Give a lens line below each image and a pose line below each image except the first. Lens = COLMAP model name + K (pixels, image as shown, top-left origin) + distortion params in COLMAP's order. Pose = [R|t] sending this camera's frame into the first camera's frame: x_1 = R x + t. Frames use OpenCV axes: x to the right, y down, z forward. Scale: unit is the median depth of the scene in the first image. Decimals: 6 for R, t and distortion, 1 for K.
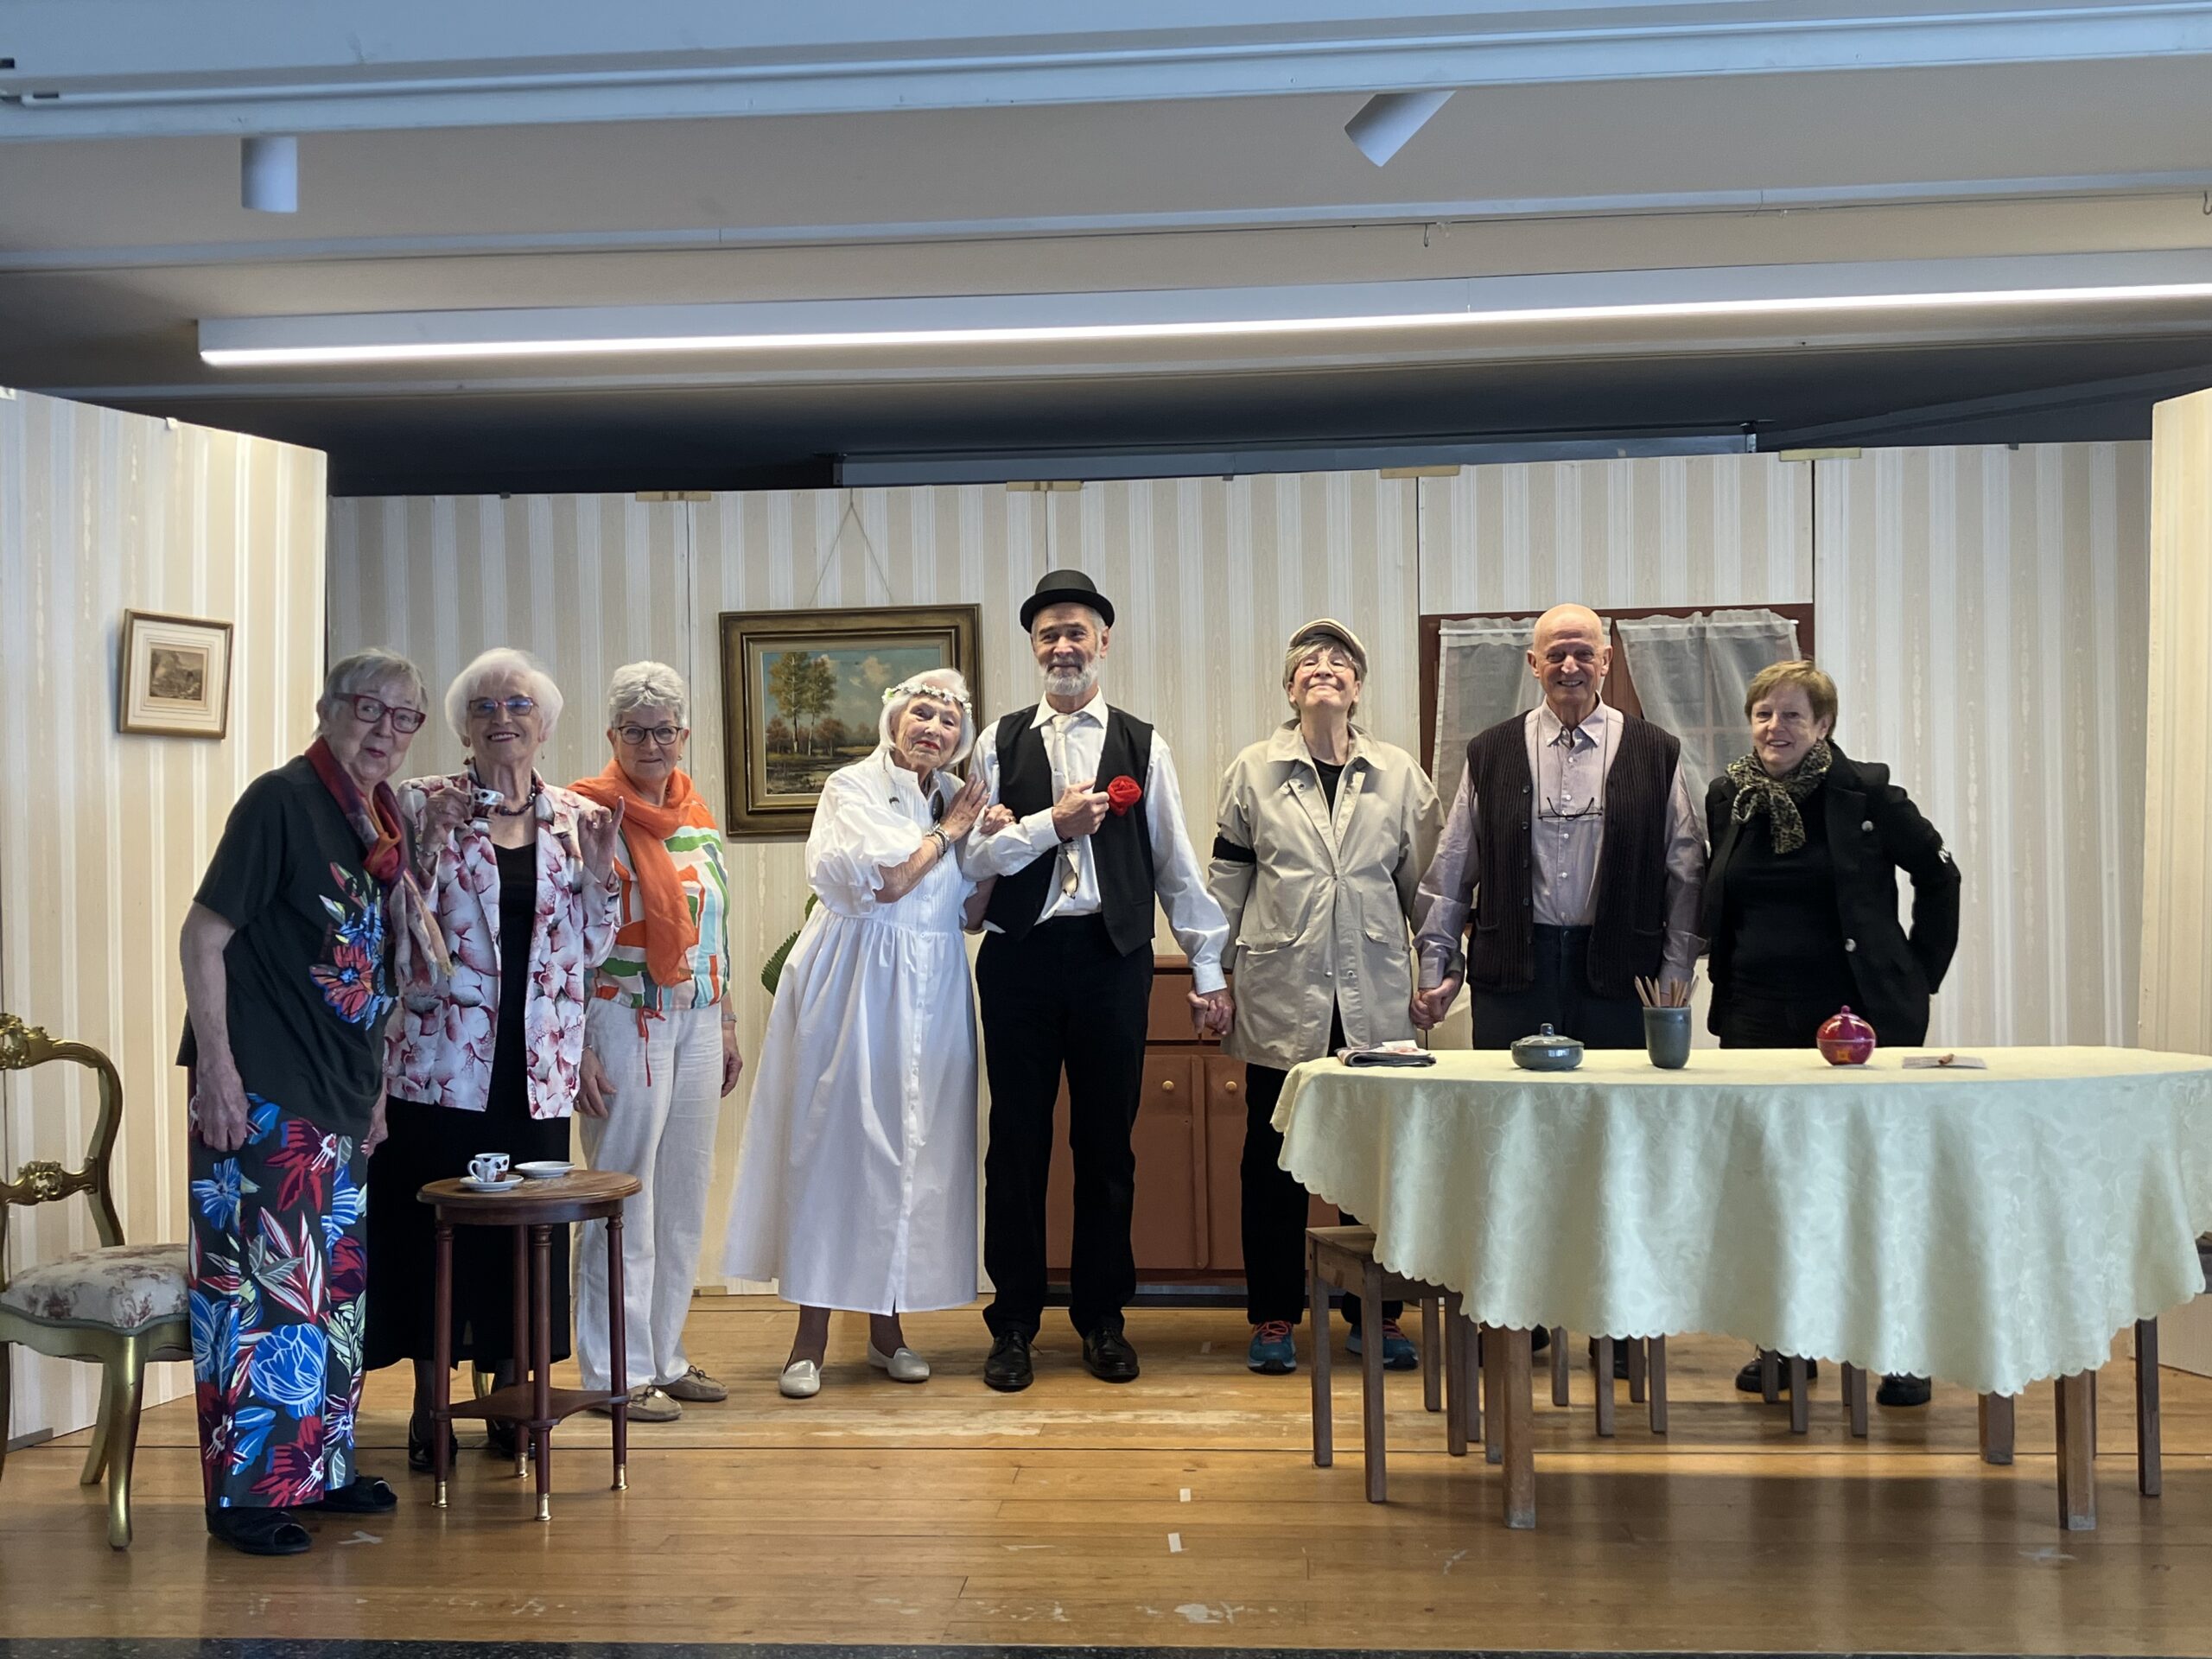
lens RADIAL K [[2464.4, 0, 1067.9], [0, 2464.4, 822.0], [0, 0, 1]] dist [0.035134, 0.000000]
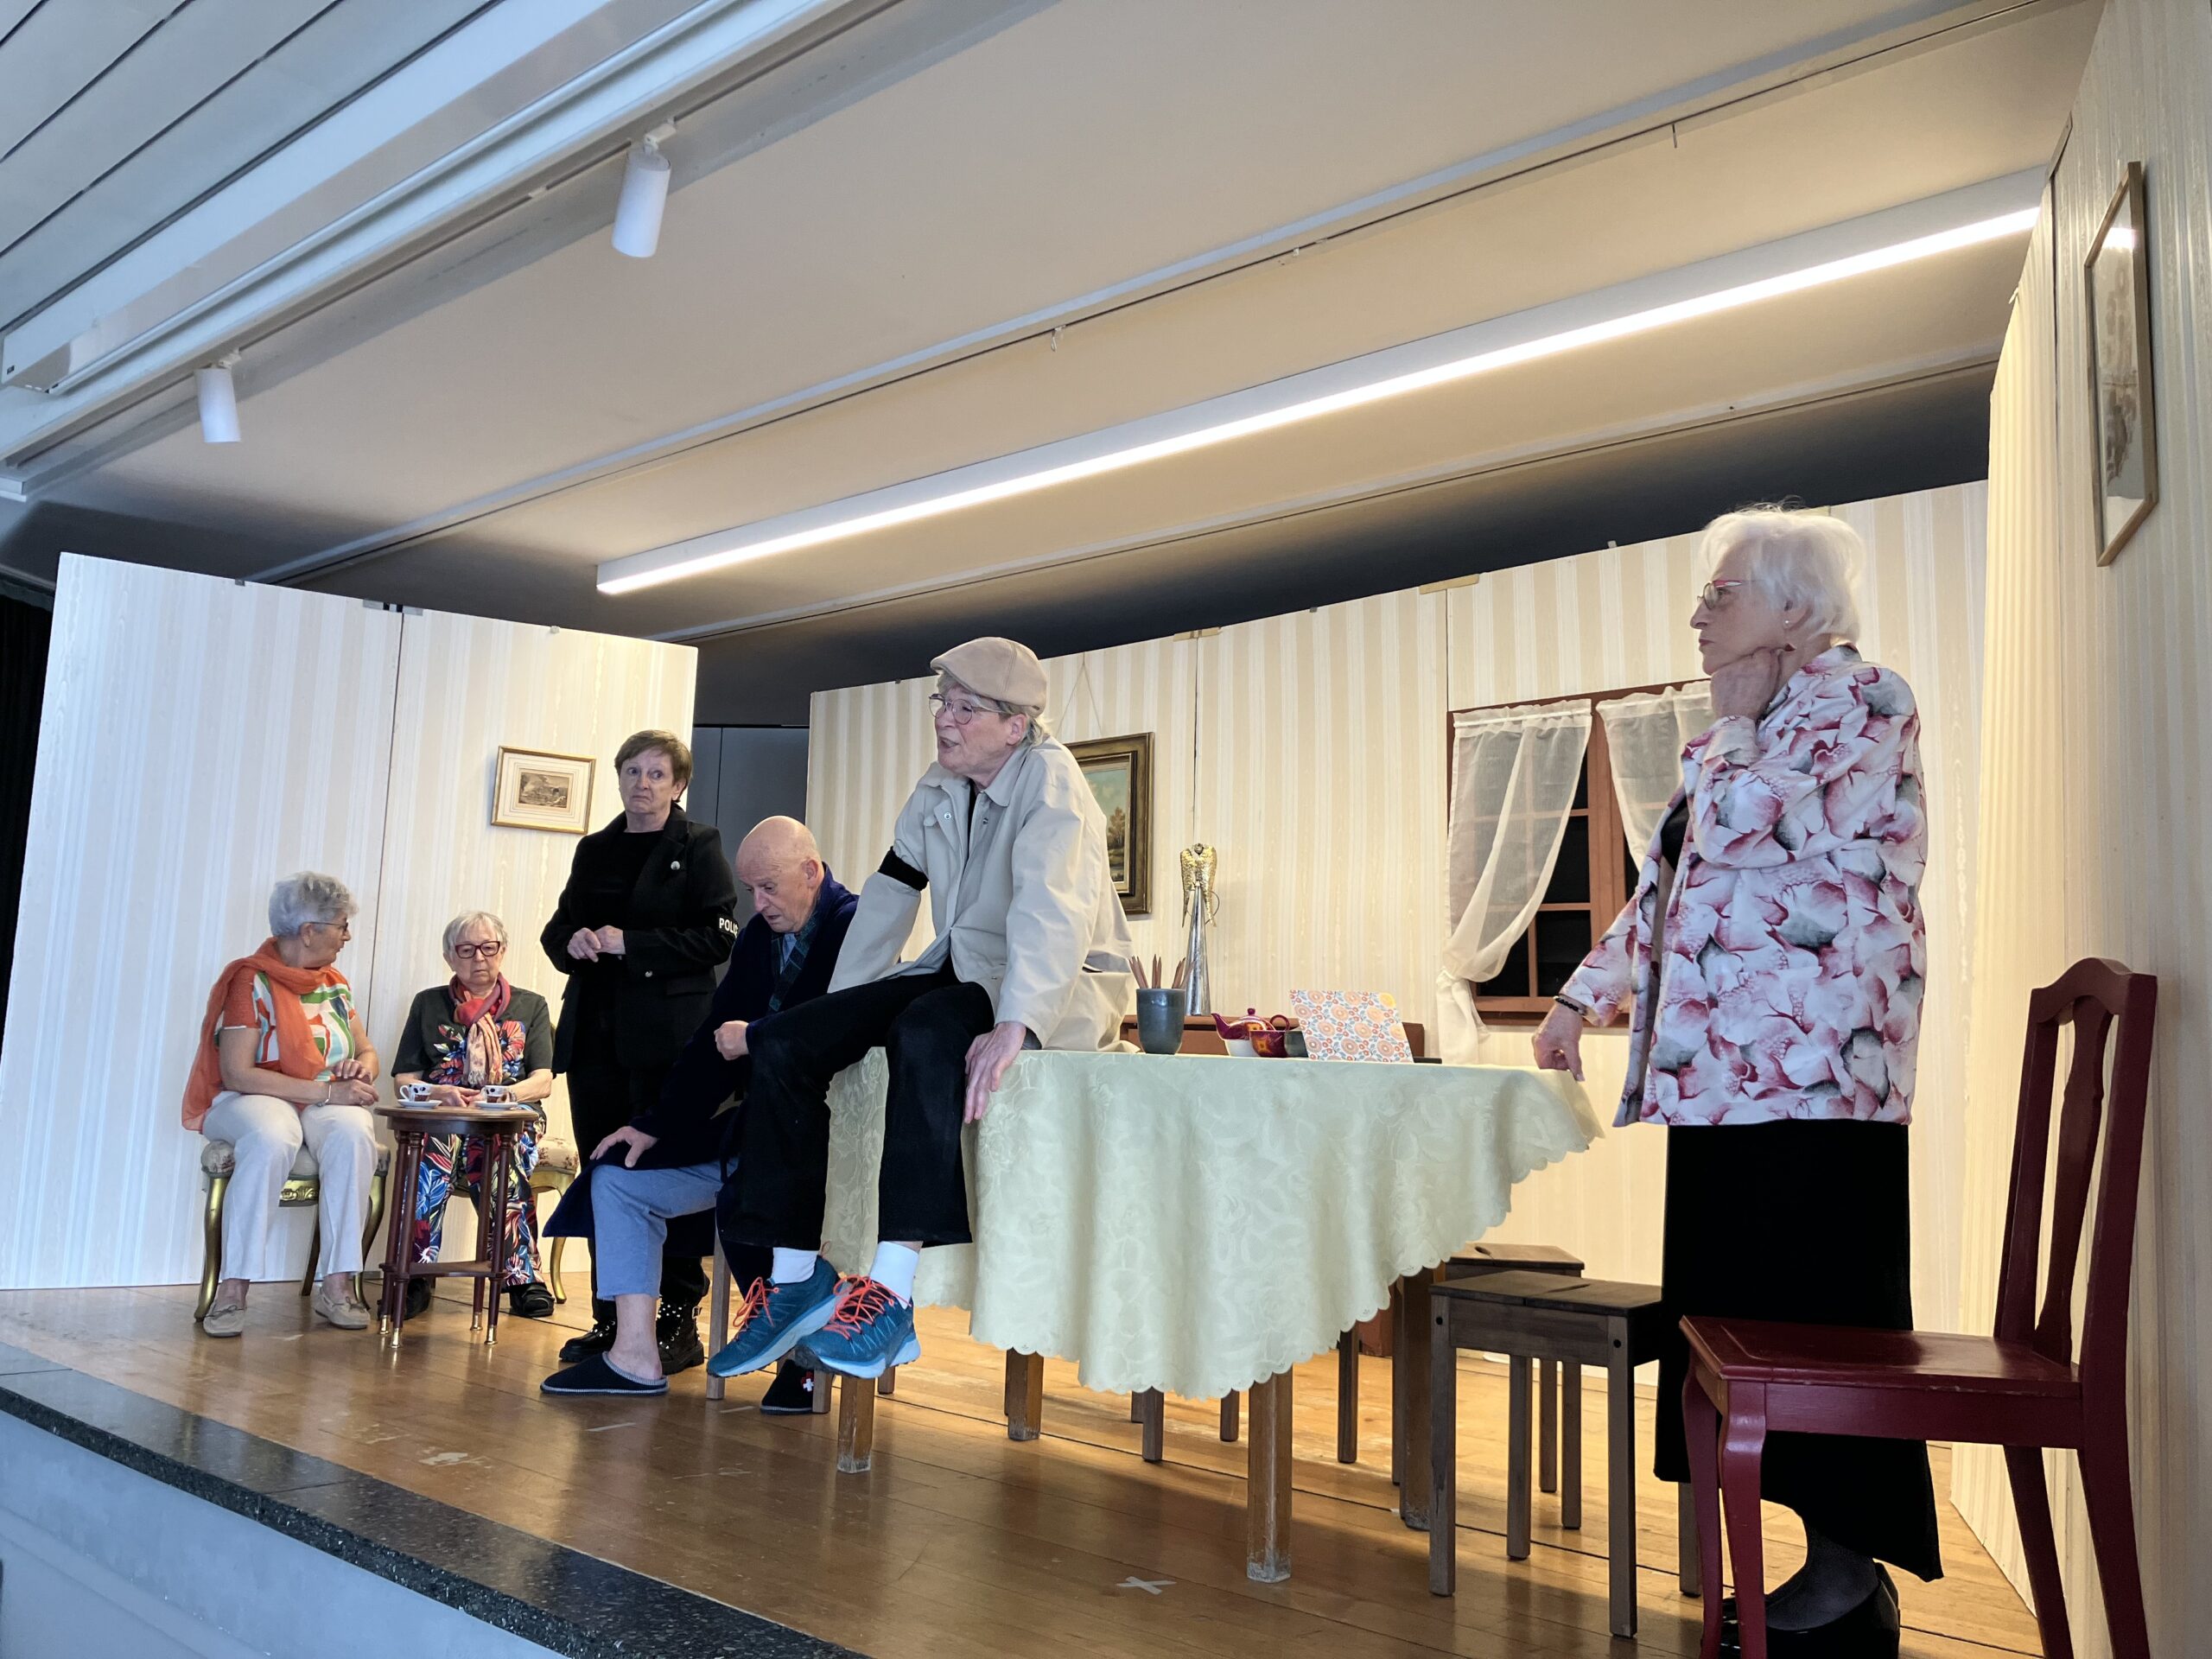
lens RADIAL K [[1798.4, 0, 1089.3], [0, 1798.4, 836.2], [0, 0, 1]] dist [0.042908, -0.048422]
pose [[0.795635, -0.028102, -0.605124, 0.510072], [-0.041165, 0.994106, -0.100290, 0.058616], [0.604376, 0.104704, 0.789789, 0.286032]]
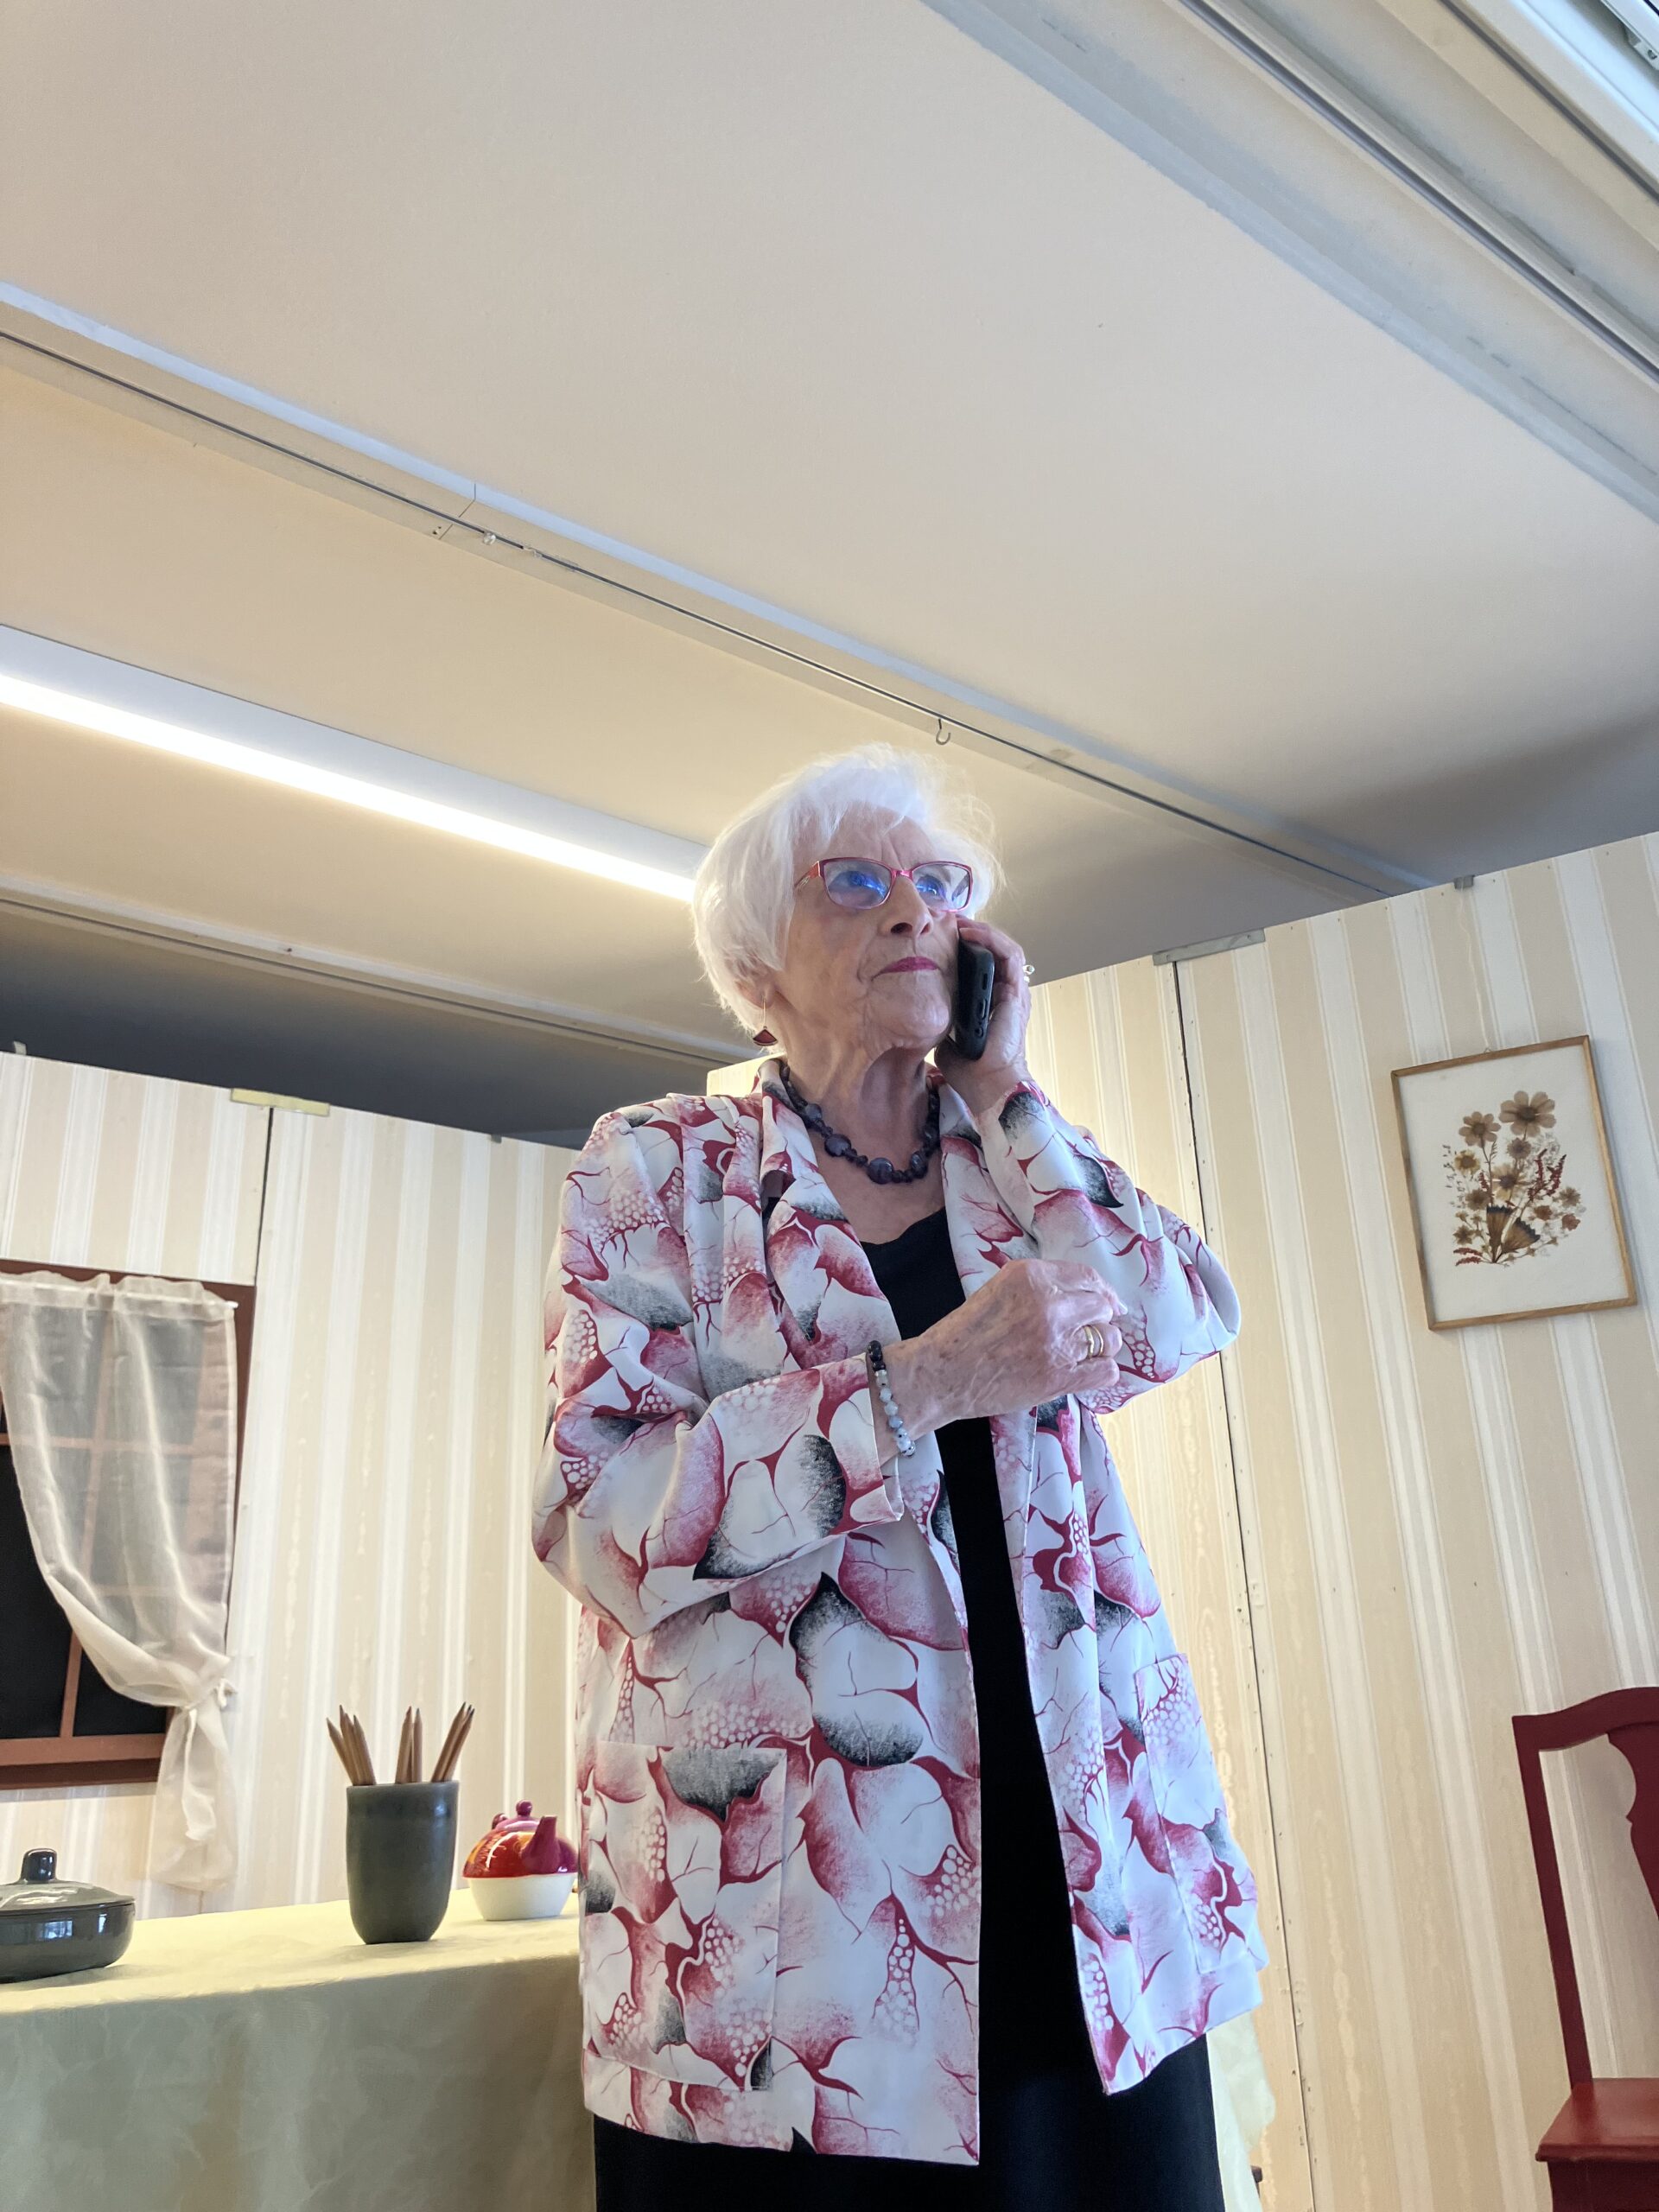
lens RADIAL K [[1798.4, 0, 828.4], [0, 1798.4, 1088.2], [0, 0, 1]] dist [0.042908, -0.048422]
pose [[0.718666, 0.225926, 0.657629, 0.049500], [0.024039, 0.937108, -0.348210, 0.051712], [-0.694939, 0.266056, 0.668037, 0.492169]]
